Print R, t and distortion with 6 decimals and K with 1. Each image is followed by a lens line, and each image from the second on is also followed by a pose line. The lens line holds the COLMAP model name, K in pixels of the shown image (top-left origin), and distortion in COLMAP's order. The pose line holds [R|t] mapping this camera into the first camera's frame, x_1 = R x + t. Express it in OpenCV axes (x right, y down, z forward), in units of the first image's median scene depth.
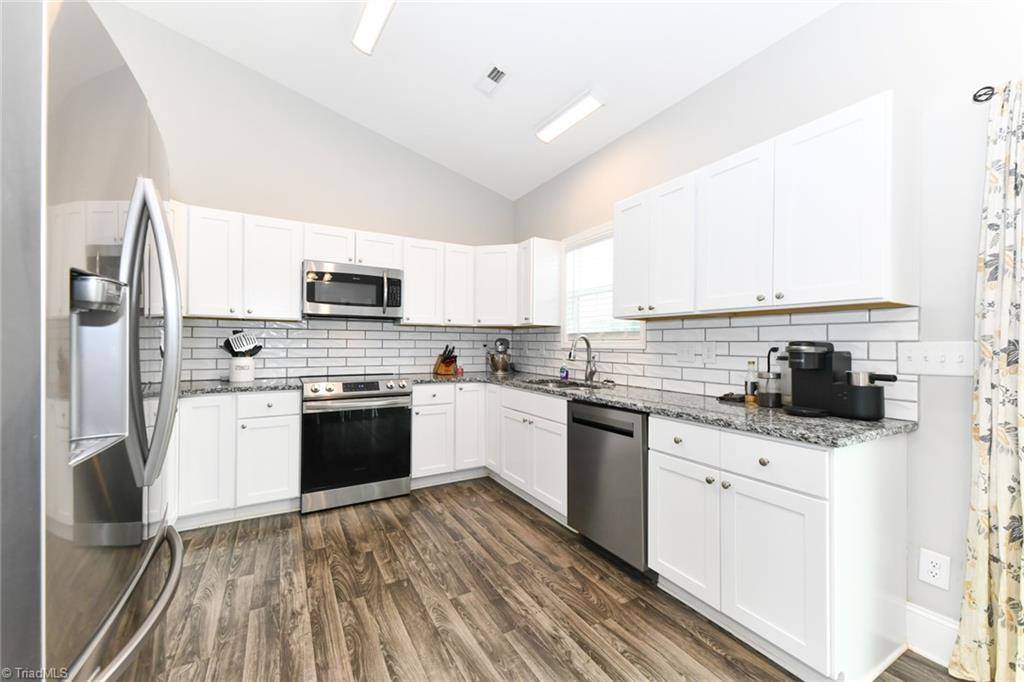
lens RADIAL K [[406.1, 0, 512.0], [0, 406.1, 341.0], [0, 0, 1]] dist [0.018117, 0.000188]
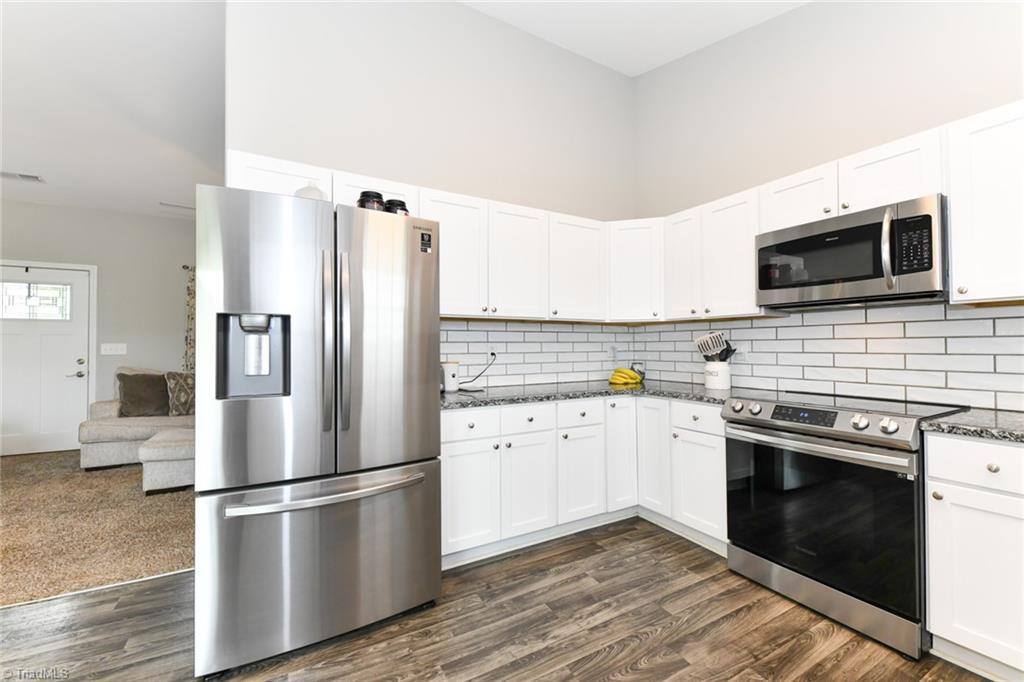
lens RADIAL K [[409.6, 0, 512.0], [0, 409.6, 341.0], [0, 0, 1]] dist [-0.011849, 0.000013]
pose [[-0.013381, -0.020312, -0.999704, 0.248347], [0.010835, 0.999732, -0.020458, 0.007394], [0.999852, -0.011106, -0.013157, 0.572672]]
